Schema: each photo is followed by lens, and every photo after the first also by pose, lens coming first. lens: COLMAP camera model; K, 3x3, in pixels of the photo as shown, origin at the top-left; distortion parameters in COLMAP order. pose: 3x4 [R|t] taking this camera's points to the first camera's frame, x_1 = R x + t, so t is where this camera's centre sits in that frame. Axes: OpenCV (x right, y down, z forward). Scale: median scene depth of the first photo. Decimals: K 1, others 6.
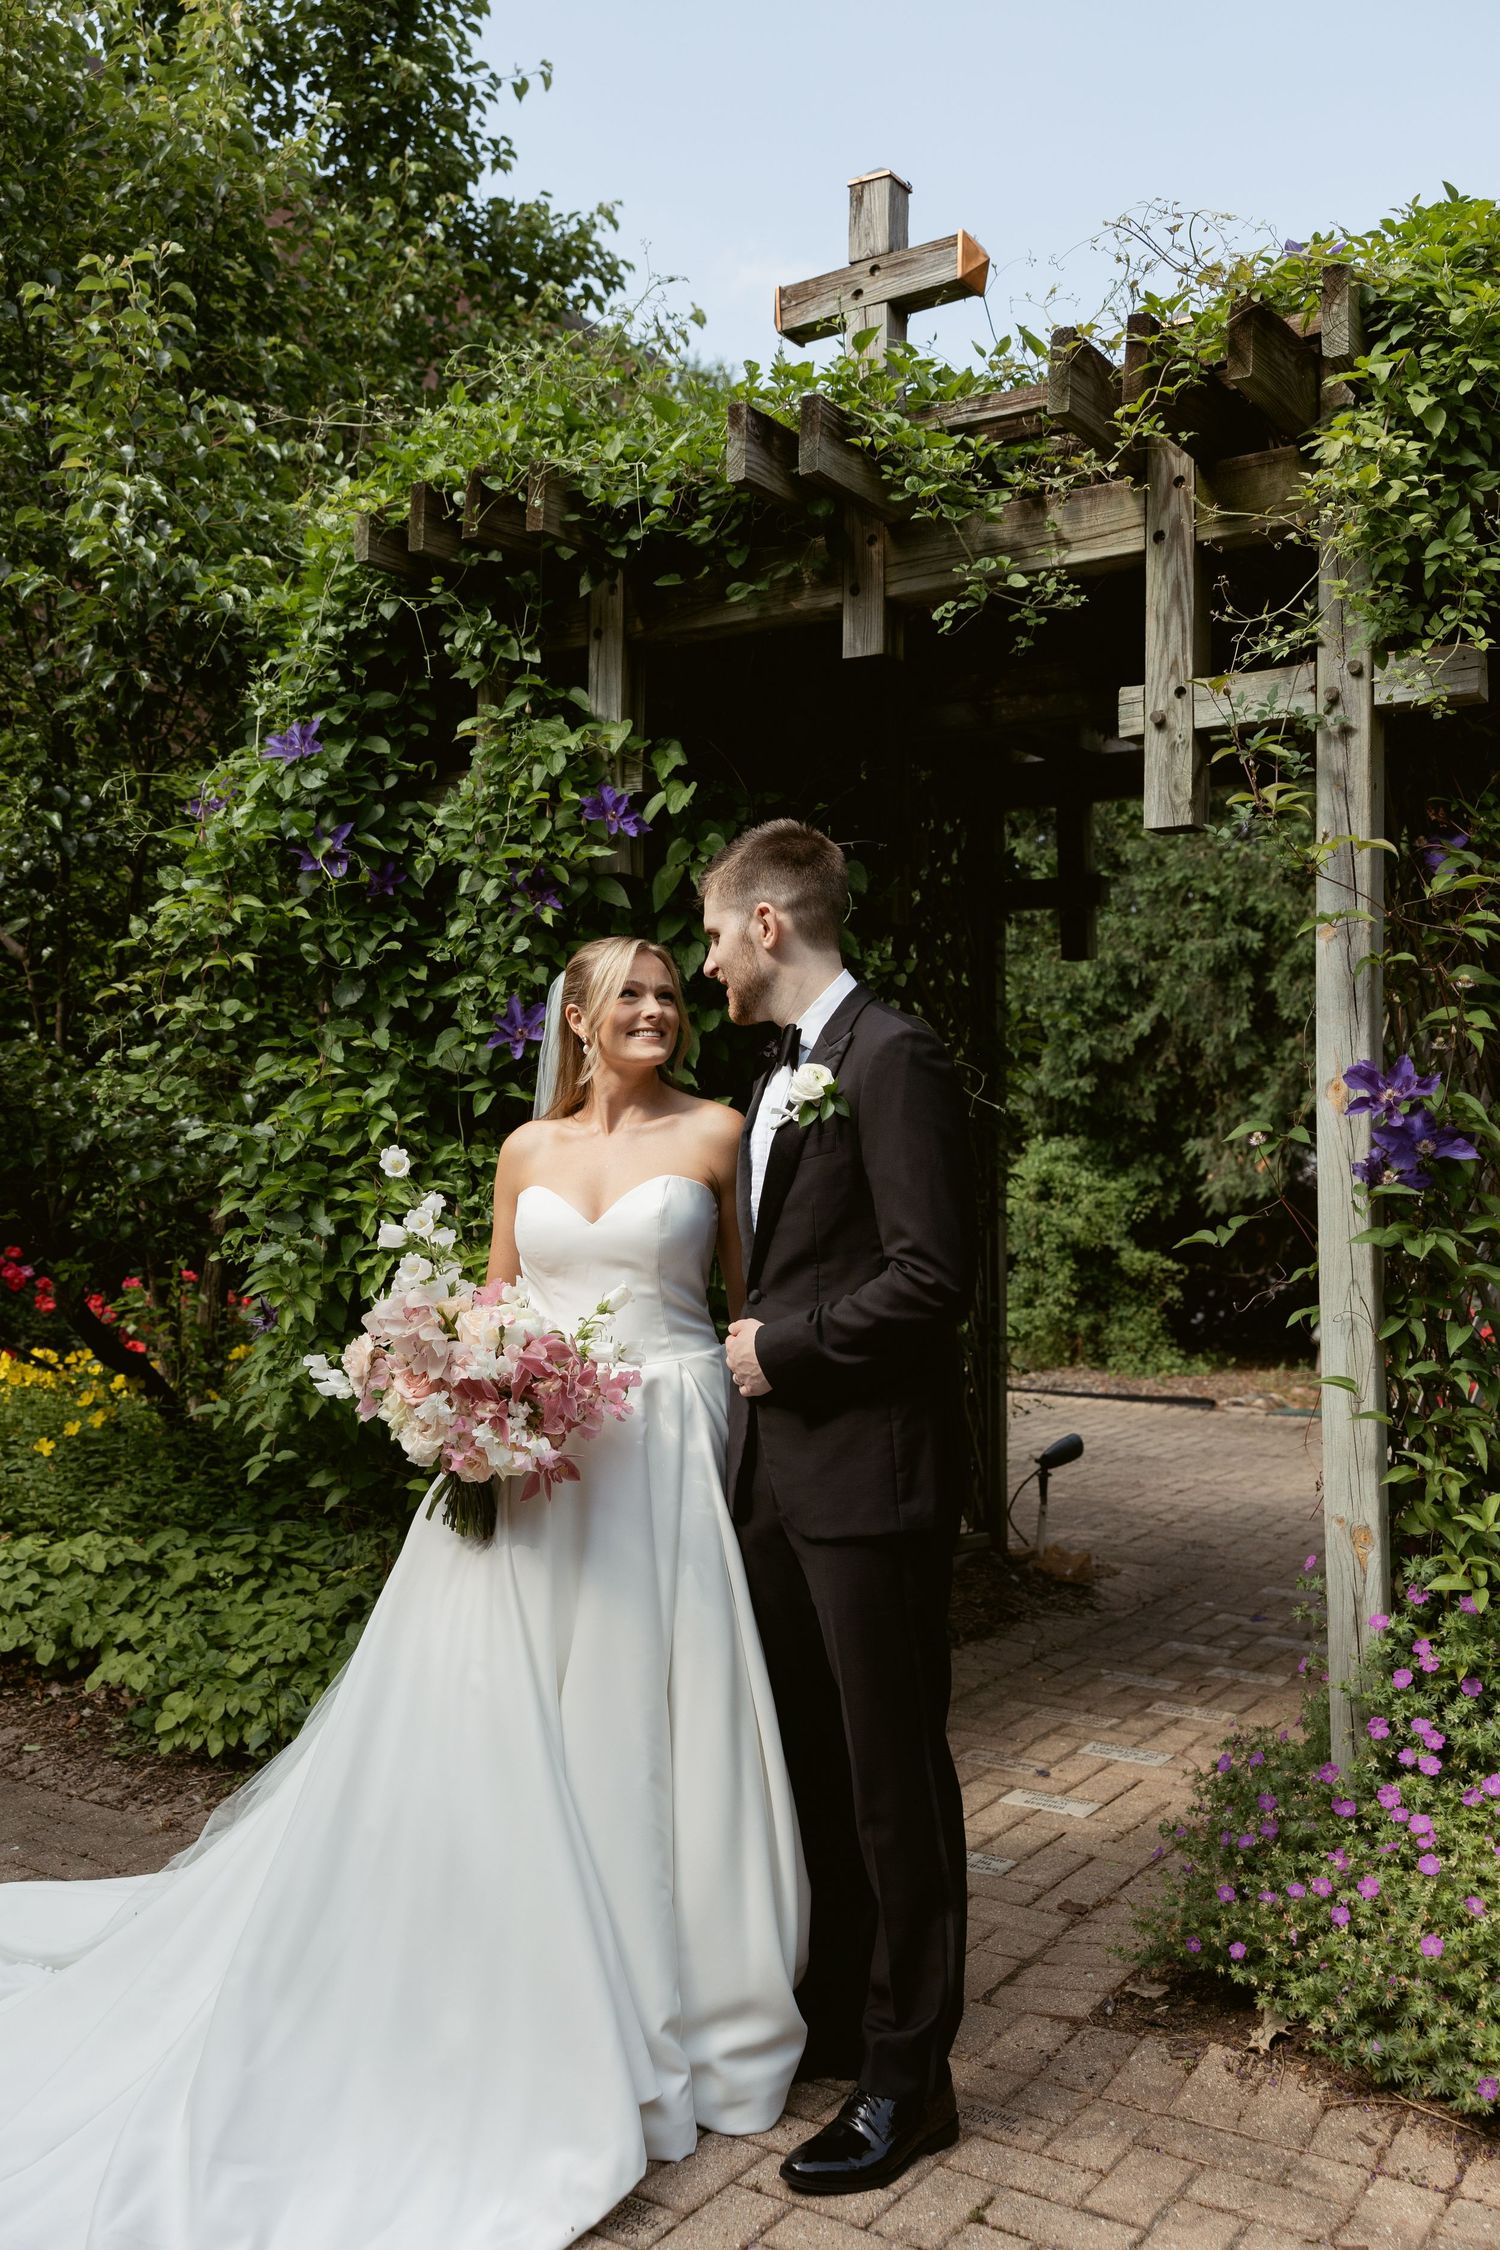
lens RADIAL K [[1965.1, 0, 732.2], [0, 1965.1, 1098.5], [0, 0, 1]] dist [0.022802, -0.004958]
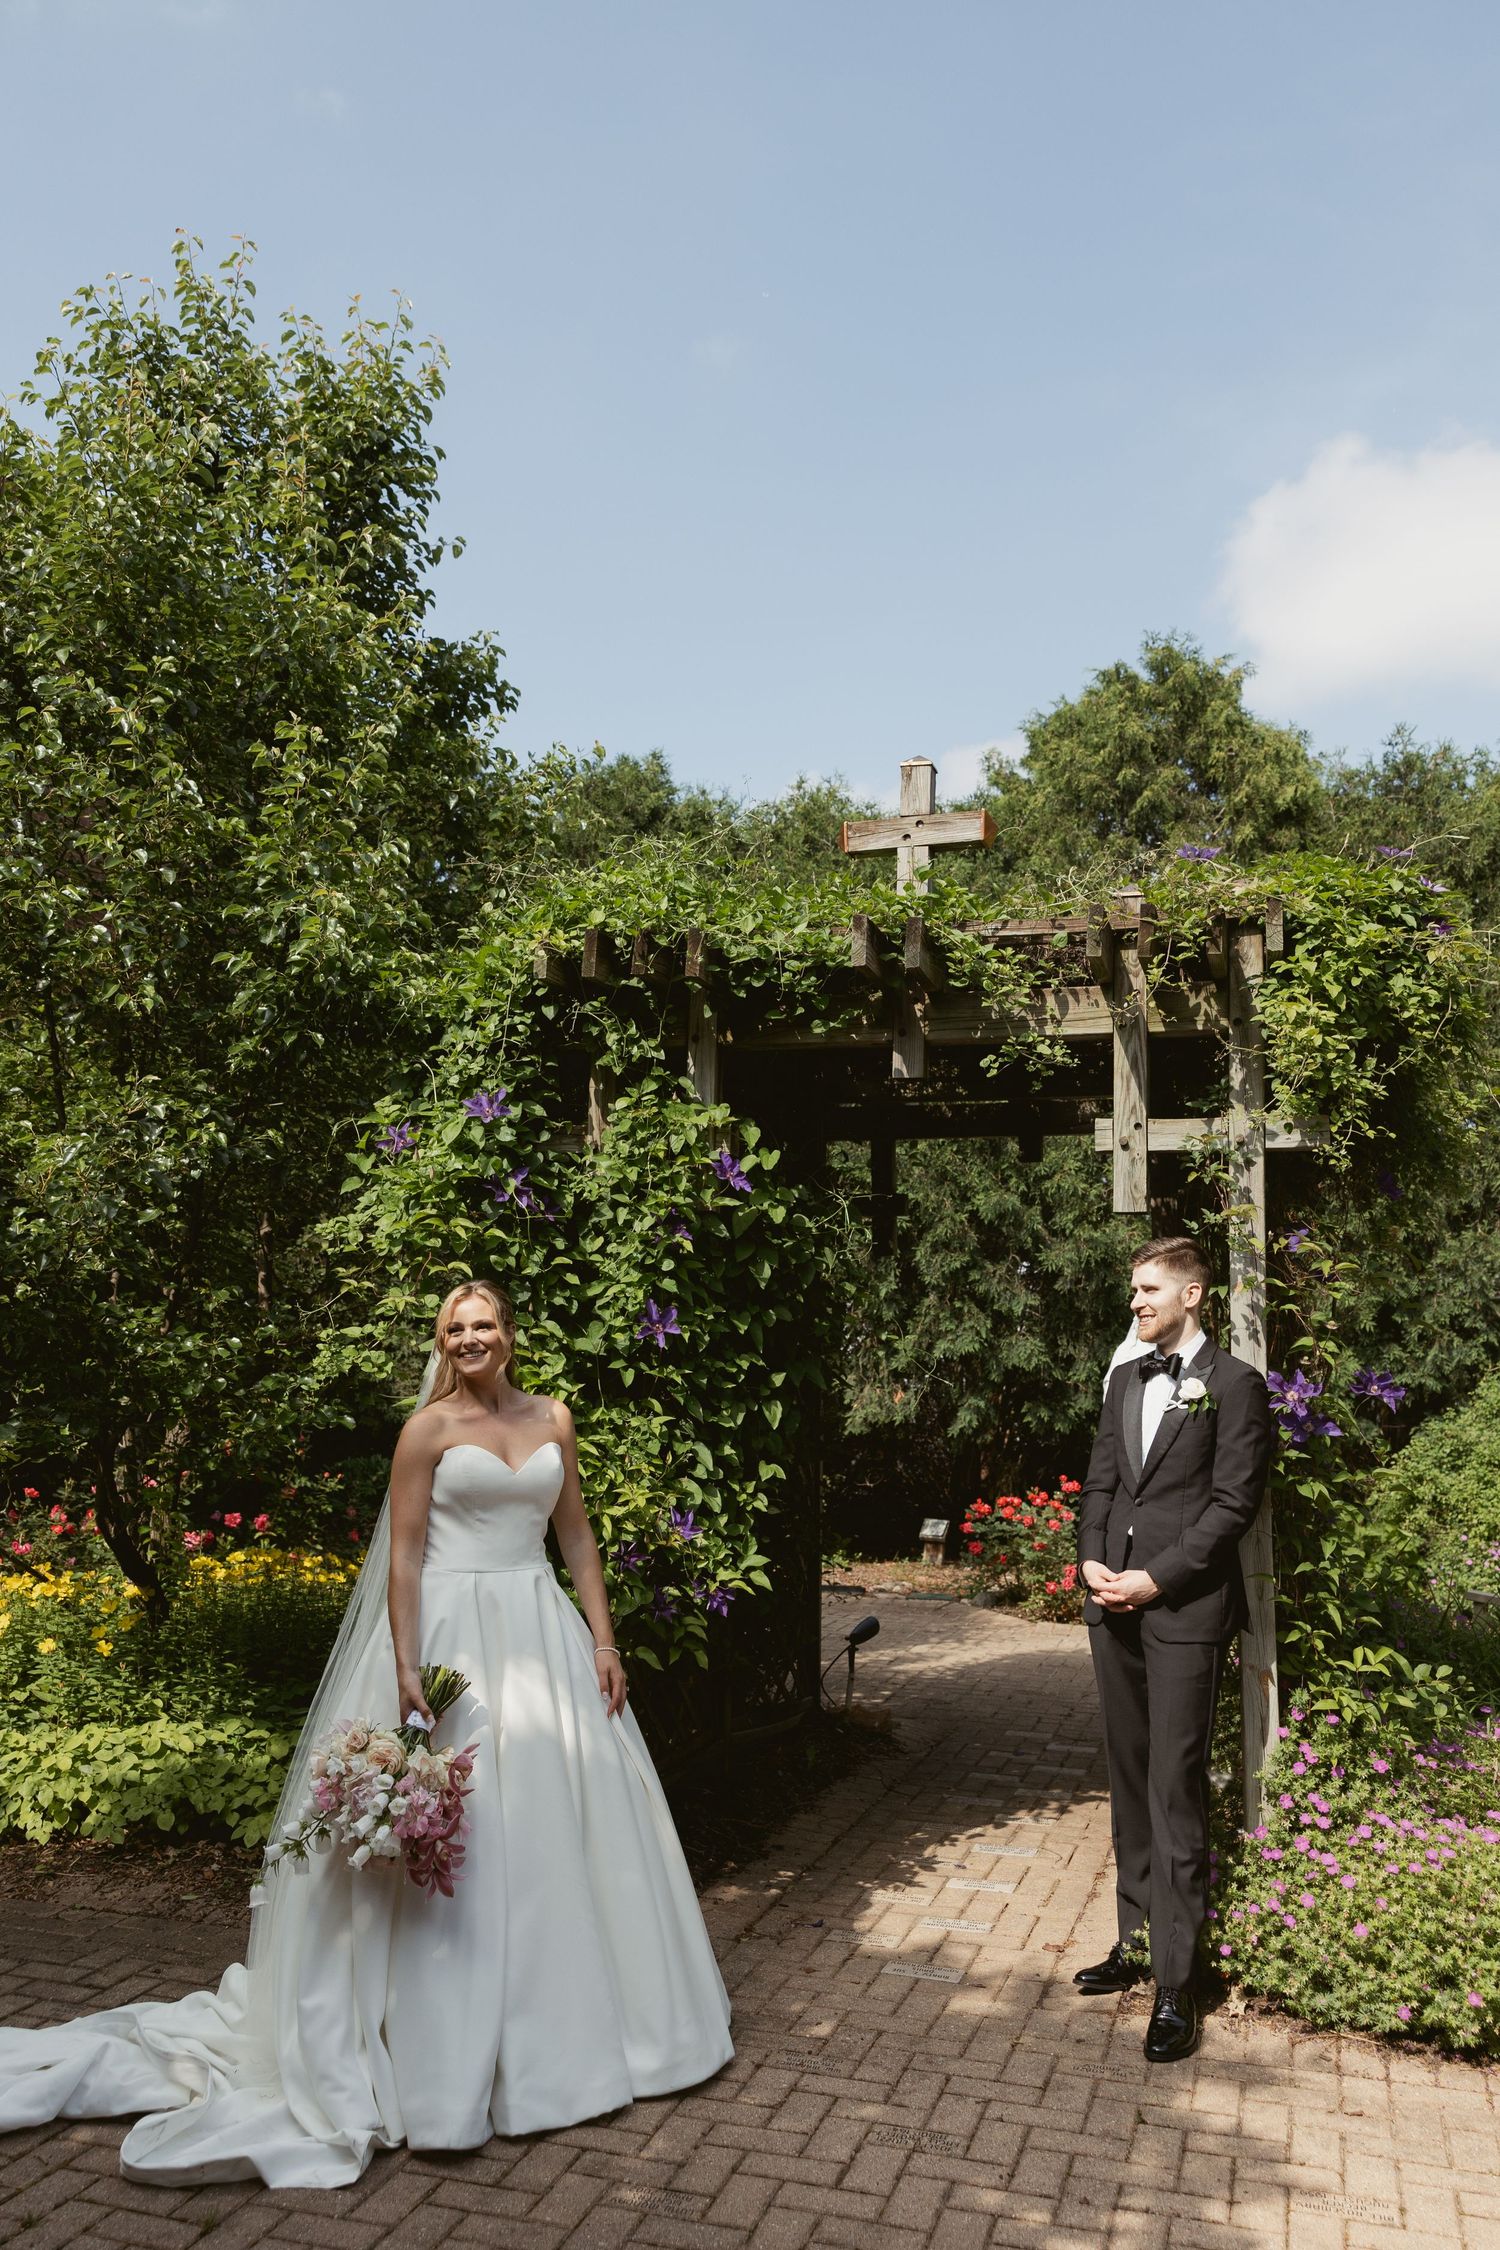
lens RADIAL K [[1779.0, 0, 756.1], [0, 1779.0, 1132.6], [0, 0, 1]] dist [0.011989, -0.002153]
pose [[0.958962, 0.052696, 0.278595, -0.398370], [-0.024853, 0.994418, -0.102545, -0.043405], [-0.282443, 0.091413, 0.954918, -0.227613]]
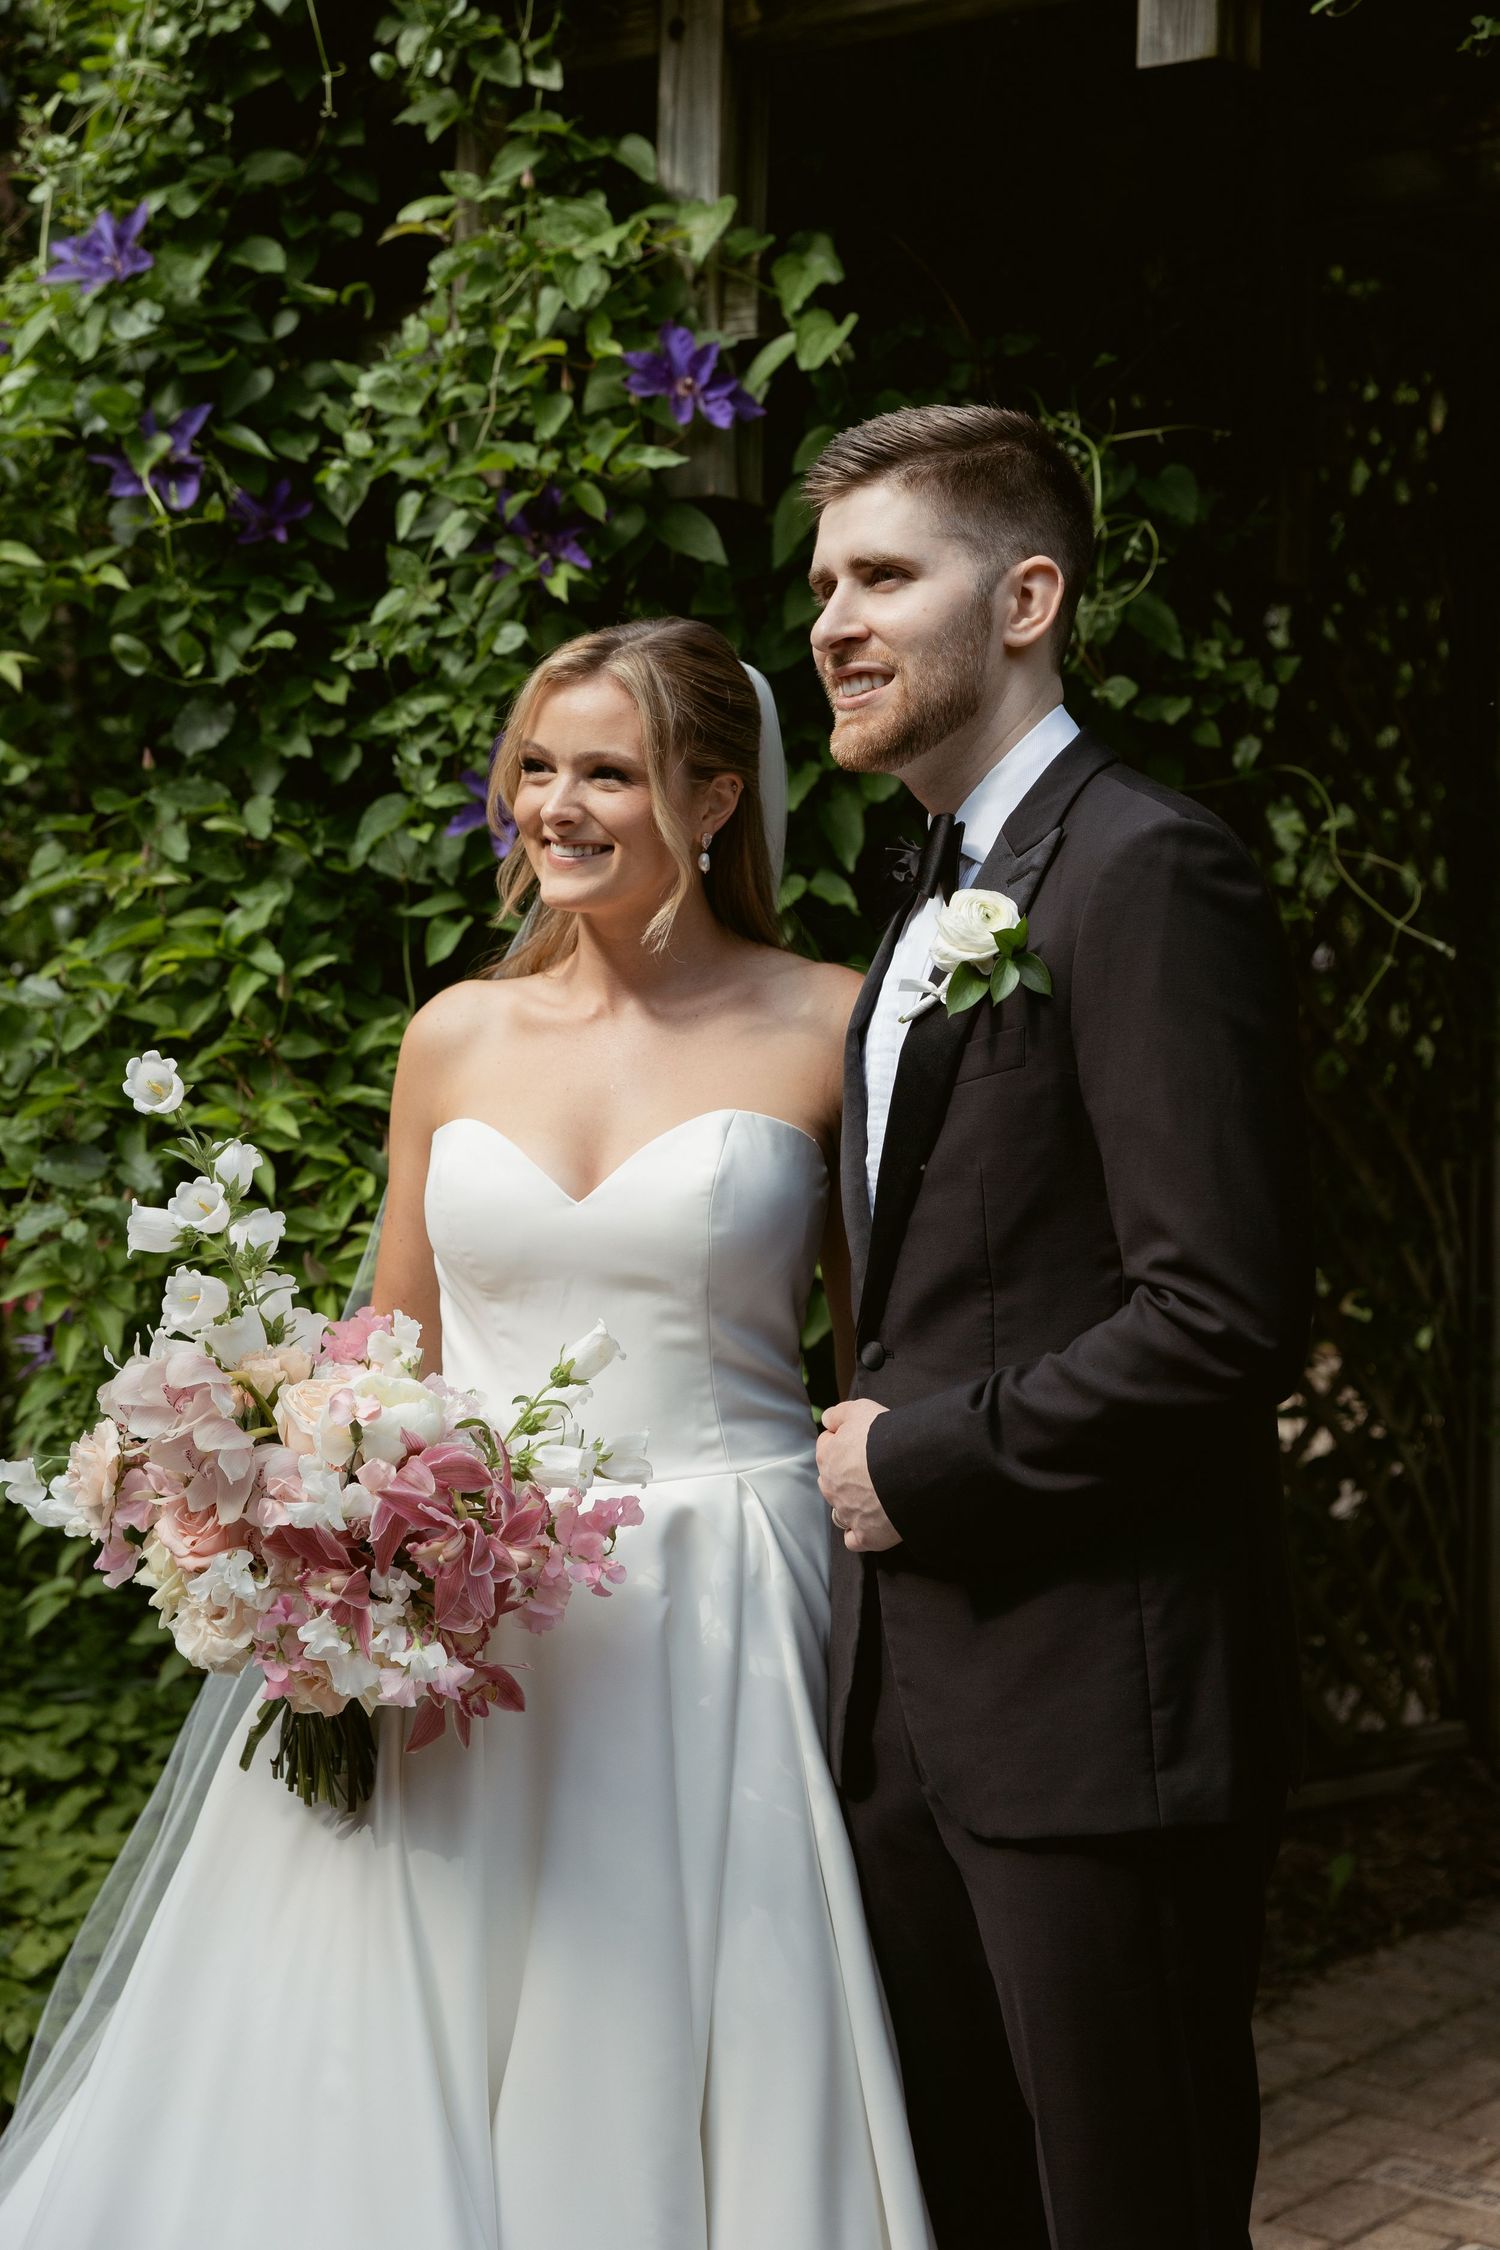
lens RADIAL K [[3465.7, 0, 722.0], [0, 3465.7, 1076.4], [0, 0, 1]] dist [-0.008167, 0.088356]
pose [[0.993918, 0.009657, -0.109702, 0.049151], [-0.002951, 0.998126, 0.061125, -0.018285], [0.110086, -0.060429, 0.992083, 0.085933]]
